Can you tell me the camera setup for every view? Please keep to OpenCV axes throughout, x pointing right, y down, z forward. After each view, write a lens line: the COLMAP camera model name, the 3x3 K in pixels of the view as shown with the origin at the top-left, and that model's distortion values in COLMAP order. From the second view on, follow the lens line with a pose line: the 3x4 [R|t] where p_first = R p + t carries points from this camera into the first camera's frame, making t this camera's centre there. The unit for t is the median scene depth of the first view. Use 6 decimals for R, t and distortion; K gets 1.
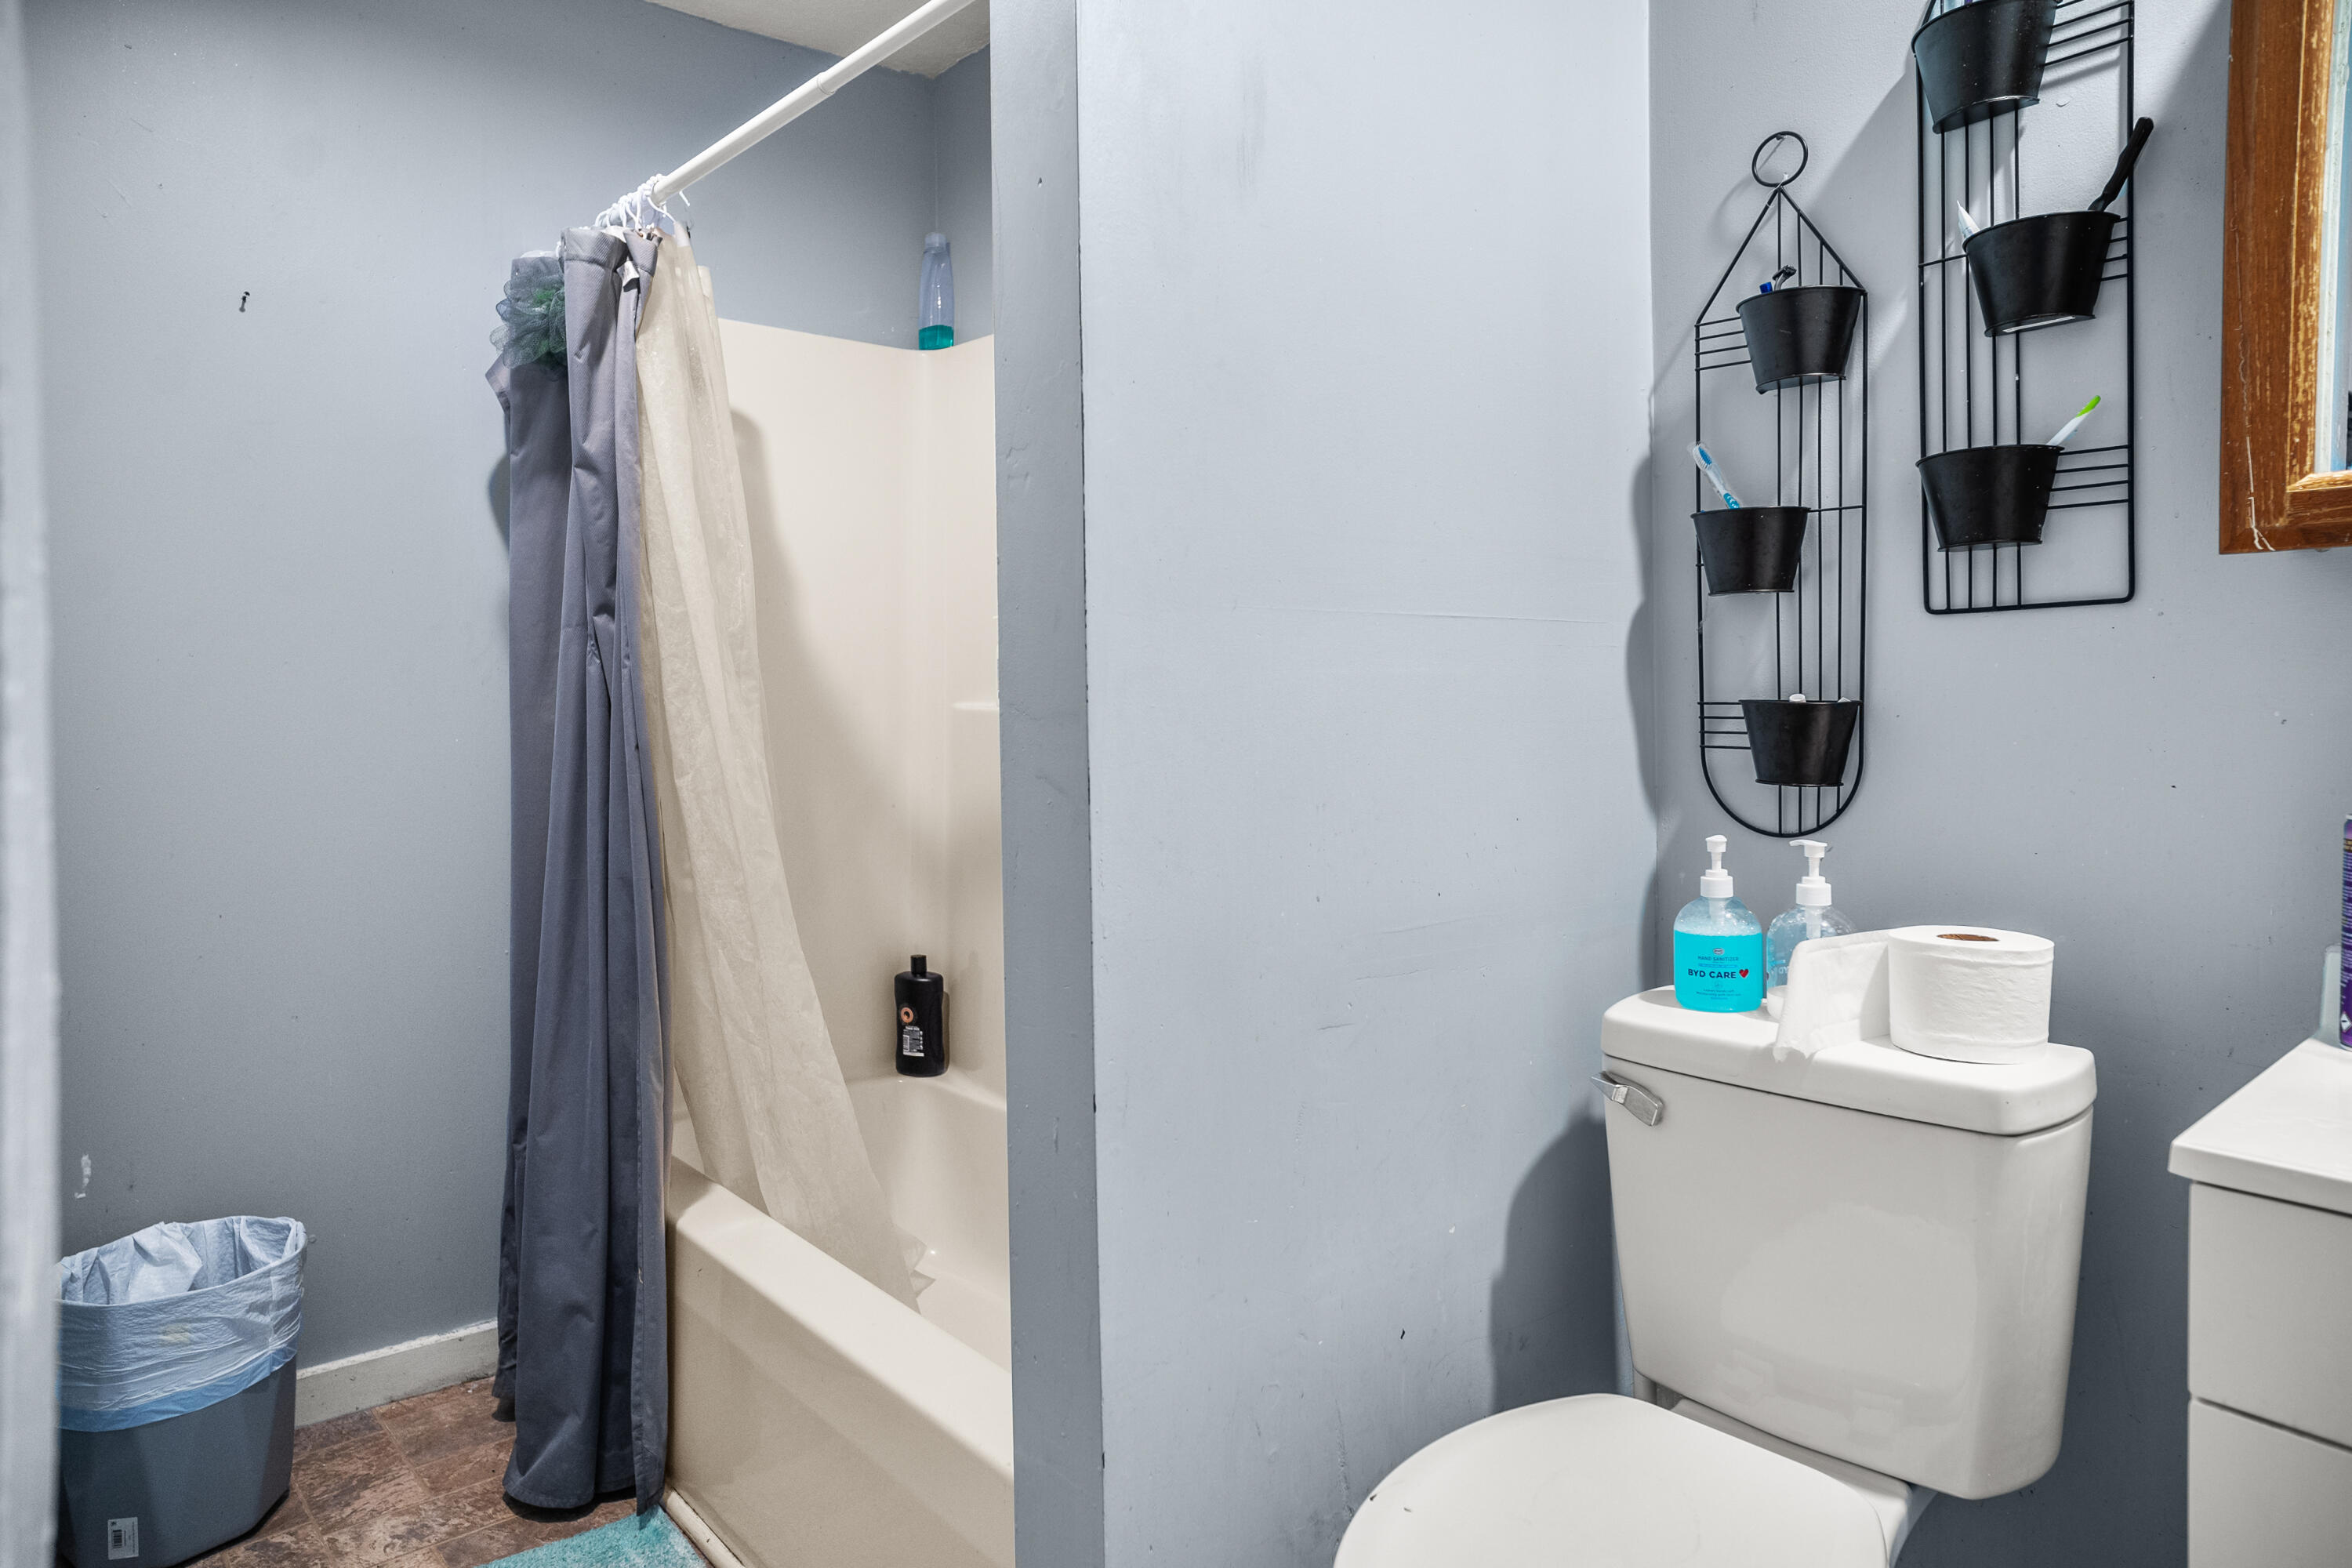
lens RADIAL K [[1409.0, 0, 1178.4], [0, 1409.0, 702.7], [0, 0, 1]] dist [-0.046857, 0.051241]
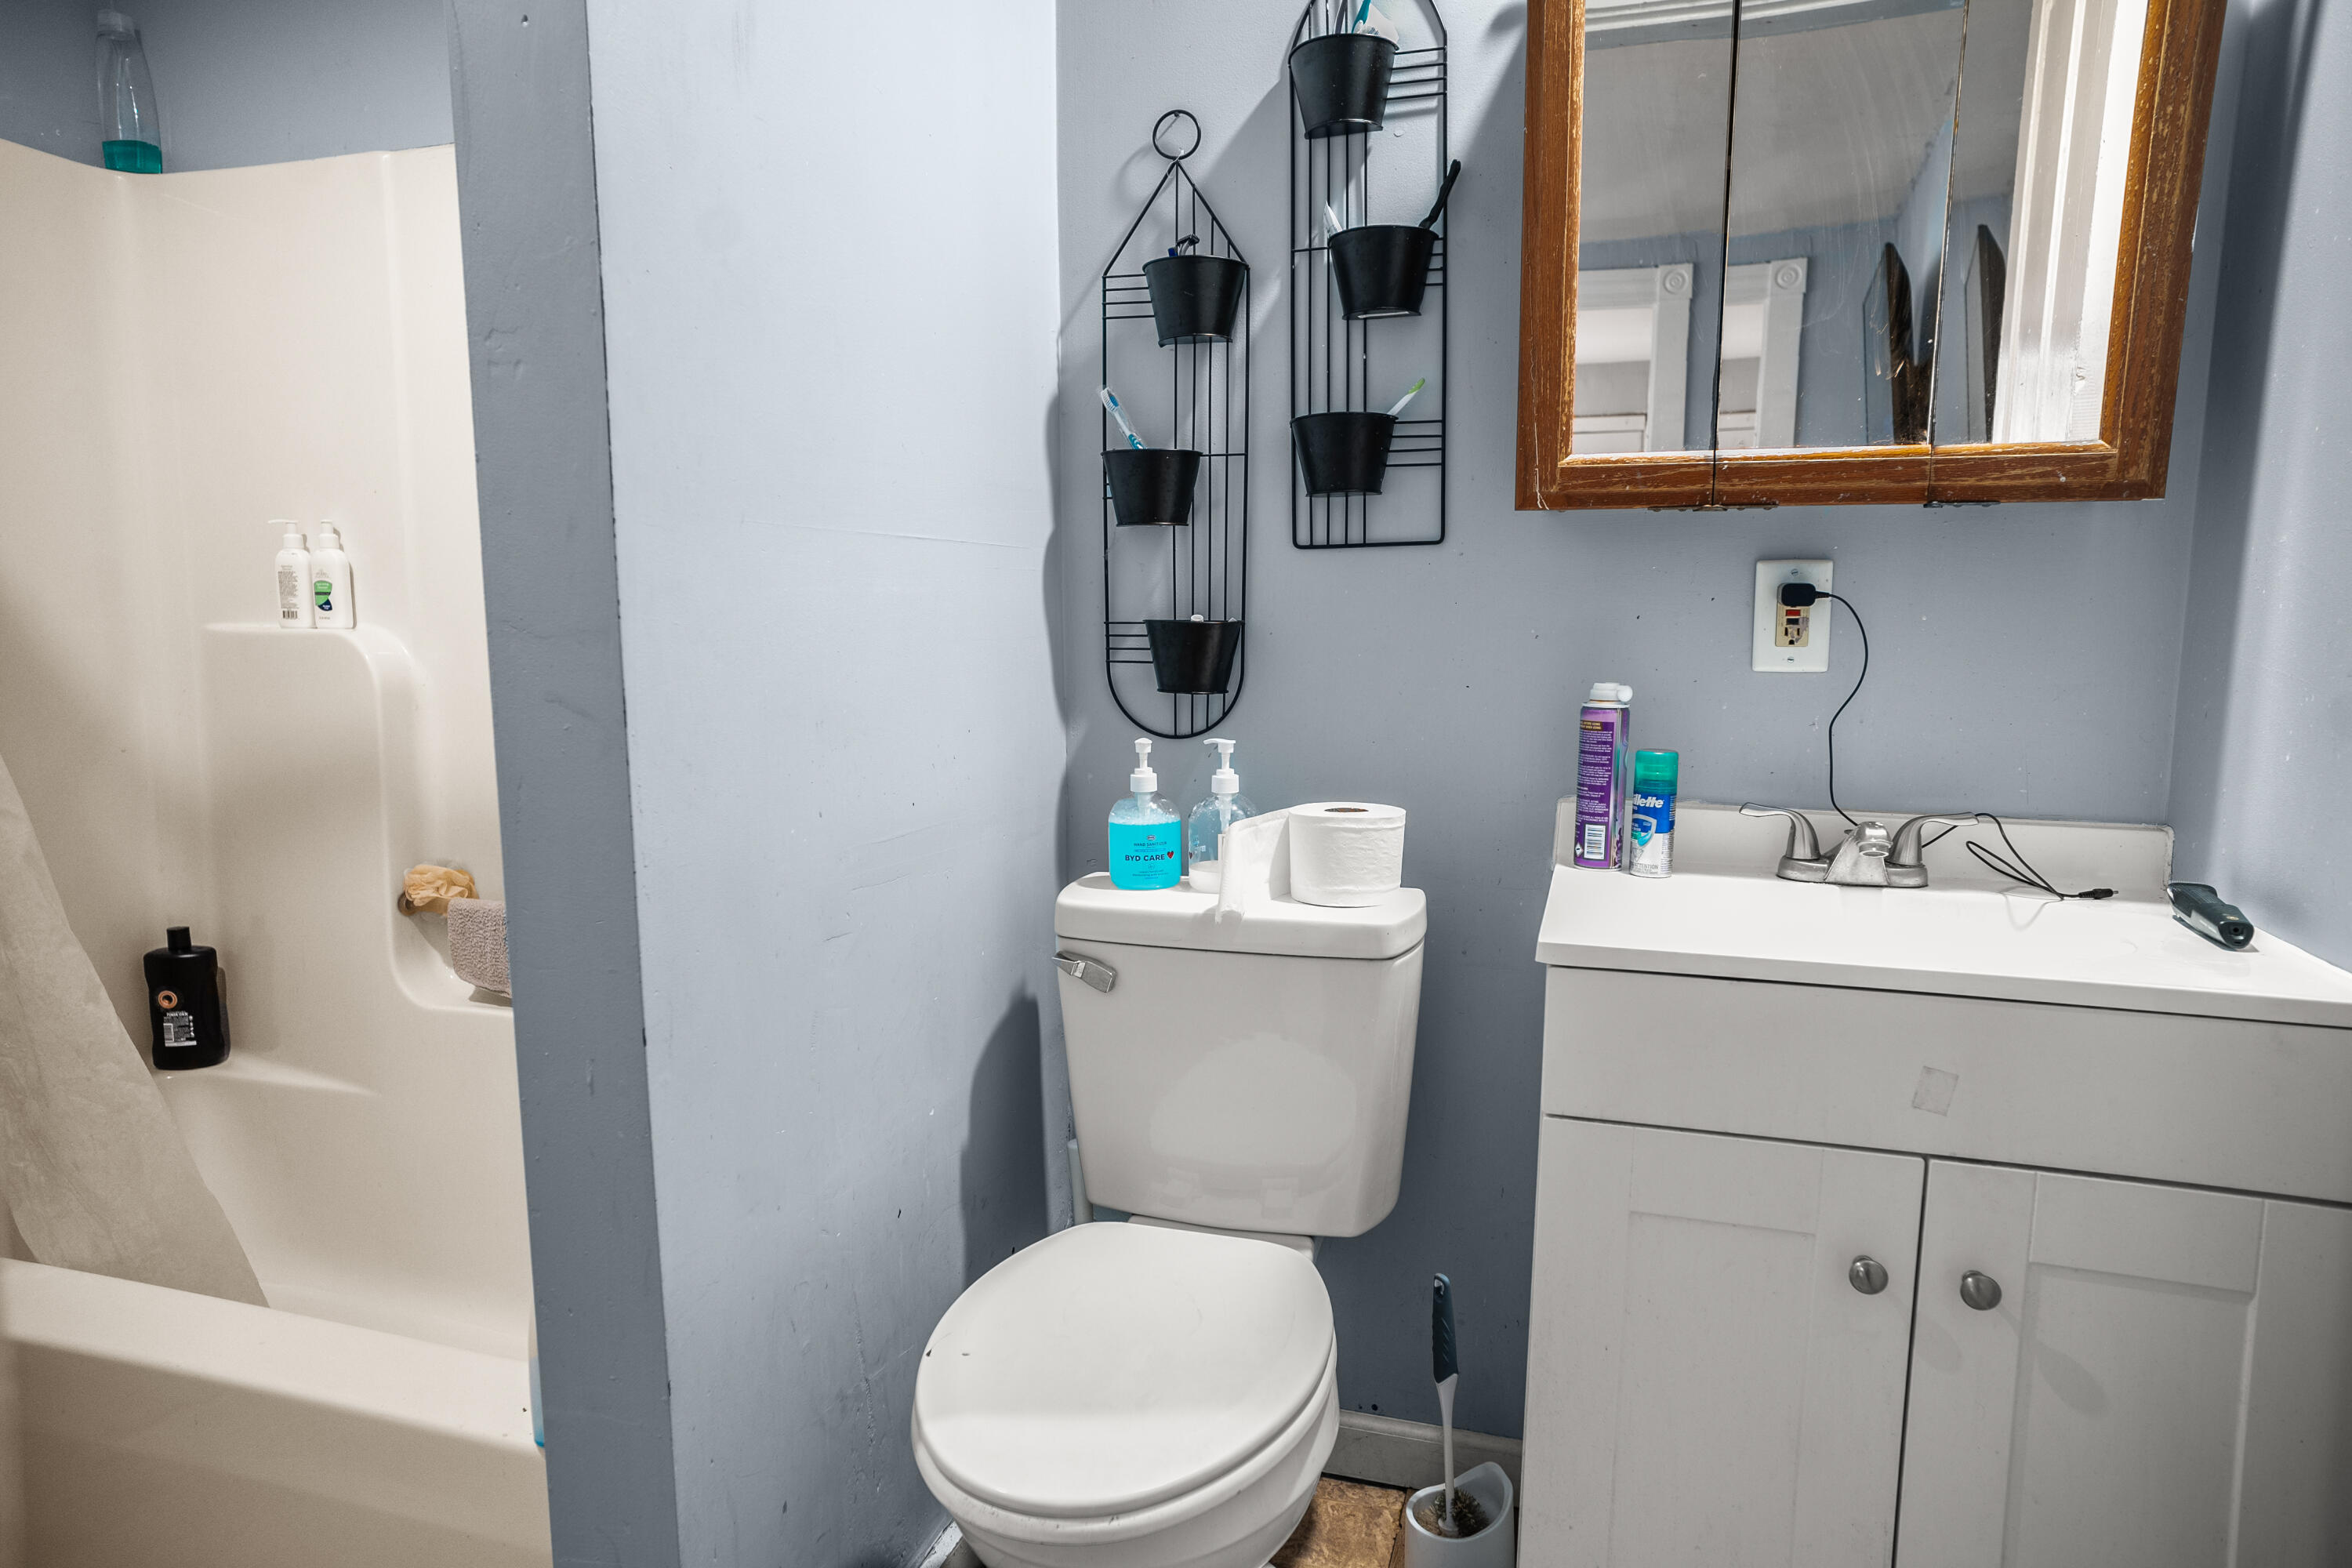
lens RADIAL K [[1391.9, 0, 1167.7], [0, 1391.9, 763.7], [0, 0, 1]] dist [-0.046666, 0.045107]
pose [[0.856855, -0.048839, 0.513238, -0.187377], [-0.001917, 0.995194, 0.097903, 0.004210], [-0.515553, -0.084872, 0.852644, 0.018559]]
